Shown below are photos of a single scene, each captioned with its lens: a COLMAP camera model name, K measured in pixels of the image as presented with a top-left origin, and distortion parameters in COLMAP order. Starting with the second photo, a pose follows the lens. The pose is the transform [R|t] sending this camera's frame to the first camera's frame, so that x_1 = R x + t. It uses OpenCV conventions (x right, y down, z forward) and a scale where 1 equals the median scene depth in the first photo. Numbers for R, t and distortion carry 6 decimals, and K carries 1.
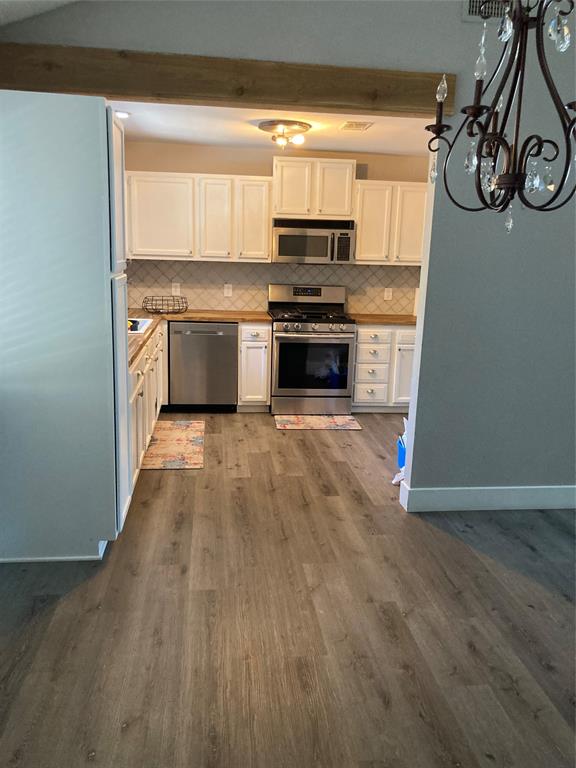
lens RADIAL K [[628.5, 0, 288.0], [0, 628.5, 386.3], [0, 0, 1]] dist [0.021821, -0.024218]
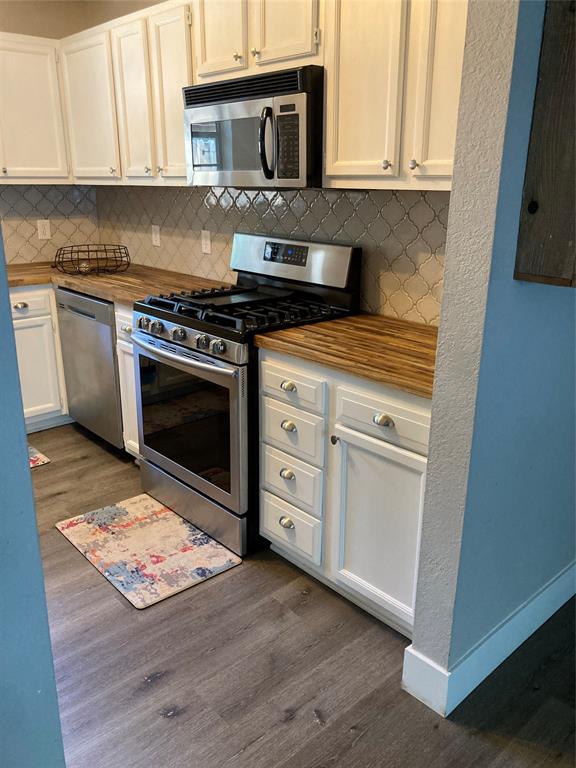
lens RADIAL K [[628.5, 0, 288.8], [0, 628.5, 378.8], [0, 0, 1]] dist [0.021821, -0.024218]
pose [[0.590226, 0.219443, -0.776838, 0.421771], [-0.163383, 0.974899, 0.151256, -0.139308], [0.790531, 0.037647, 0.611264, 0.773682]]
